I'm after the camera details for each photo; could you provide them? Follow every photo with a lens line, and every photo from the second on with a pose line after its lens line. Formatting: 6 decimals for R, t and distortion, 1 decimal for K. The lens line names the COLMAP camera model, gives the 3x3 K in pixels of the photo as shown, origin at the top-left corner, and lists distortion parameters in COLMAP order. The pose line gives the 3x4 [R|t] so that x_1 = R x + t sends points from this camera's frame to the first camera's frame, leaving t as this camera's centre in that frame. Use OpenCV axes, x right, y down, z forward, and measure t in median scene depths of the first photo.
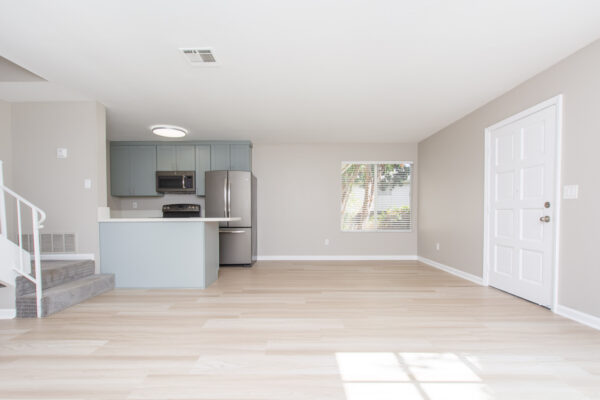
lens RADIAL K [[271.0, 0, 291.9], [0, 271.0, 219.3], [0, 0, 1]] dist [-0.002914, -0.000178]
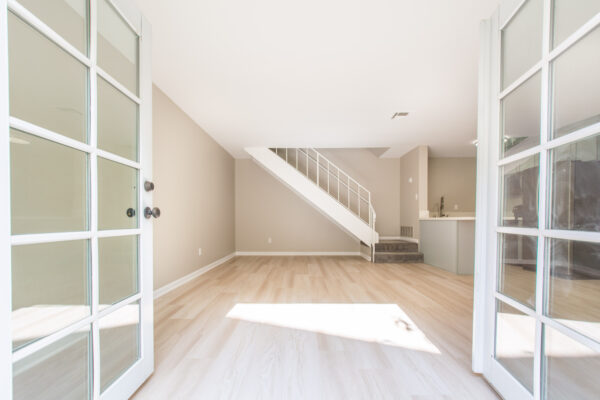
lens RADIAL K [[271.0, 0, 294.6], [0, 271.0, 222.4], [0, 0, 1]] dist [-0.002914, -0.000178]
pose [[-0.002520, 0.012024, -0.999925, 0.873410], [-0.017732, 0.999770, 0.012067, 0.018276], [0.999840, 0.017761, -0.002307, 0.263018]]
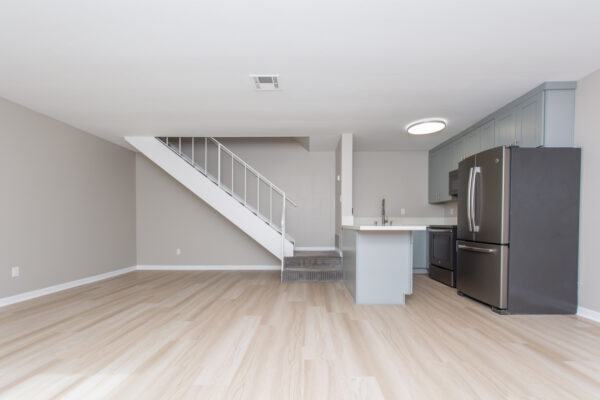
lens RADIAL K [[271.0, 0, 302.9], [0, 271.0, 228.5], [0, 0, 1]] dist [-0.002914, -0.000178]
pose [[0.015919, 0.023957, -0.999586, 0.558124], [-0.020226, 0.999516, 0.023633, -0.012012], [0.999669, 0.019841, 0.016396, 0.780380]]
